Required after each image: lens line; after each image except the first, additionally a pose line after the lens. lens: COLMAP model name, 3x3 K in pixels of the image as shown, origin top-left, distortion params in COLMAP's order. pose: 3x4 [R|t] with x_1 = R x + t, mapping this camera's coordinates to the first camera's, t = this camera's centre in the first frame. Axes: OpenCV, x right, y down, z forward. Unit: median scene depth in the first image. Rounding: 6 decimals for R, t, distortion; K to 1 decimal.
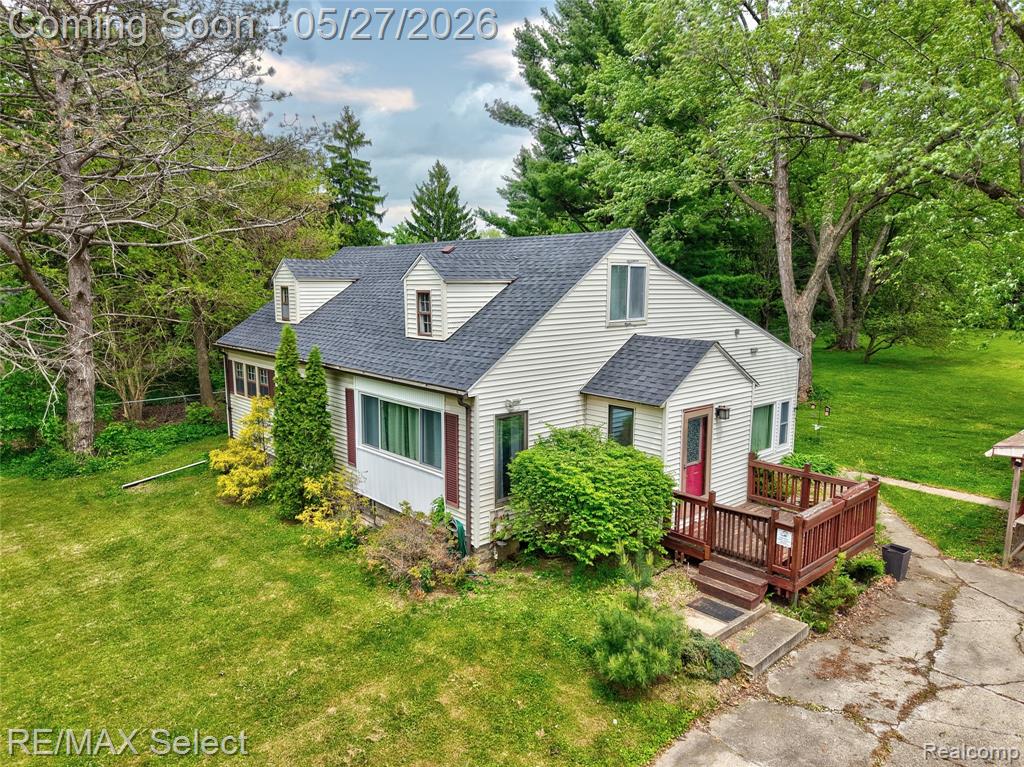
lens RADIAL K [[685.9, 0, 511.0], [0, 685.9, 385.0], [0, 0, 1]] dist [-0.008483, 0.002312]
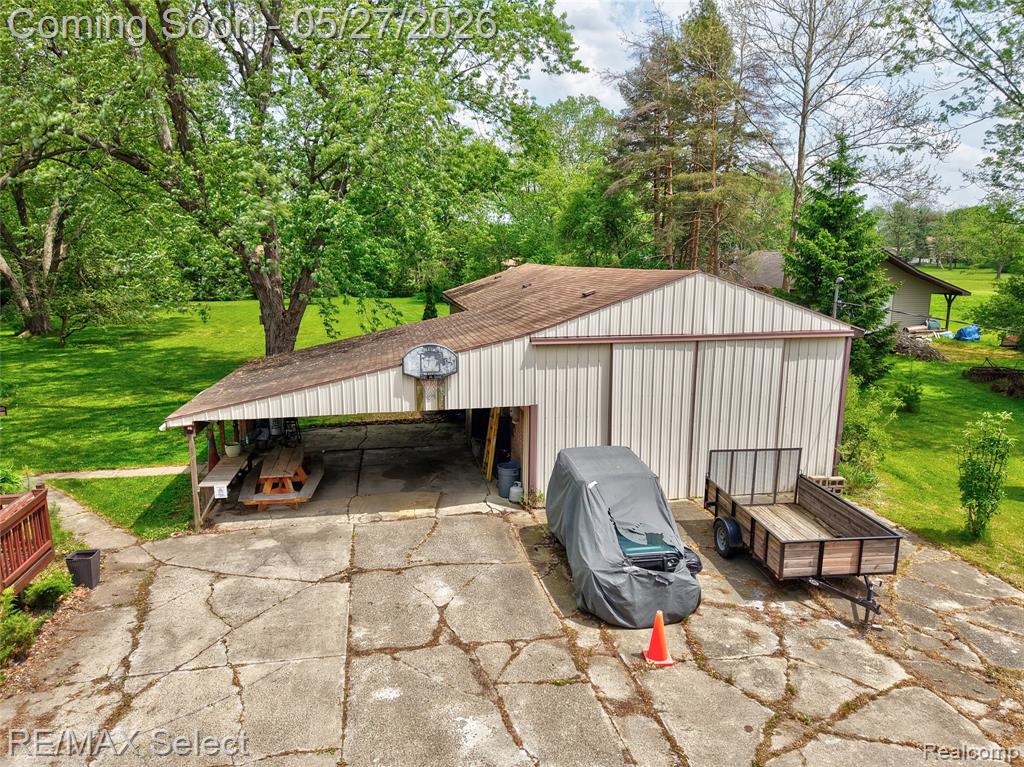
lens RADIAL K [[685.9, 0, 511.4], [0, 685.9, 384.4], [0, 0, 1]] dist [-0.008483, 0.002312]
pose [[0.506478, -0.160347, 0.847213, 0.129568], [0.133332, 0.985303, 0.106774, -0.000553], [-0.851882, 0.058882, 0.520413, 0.046683]]
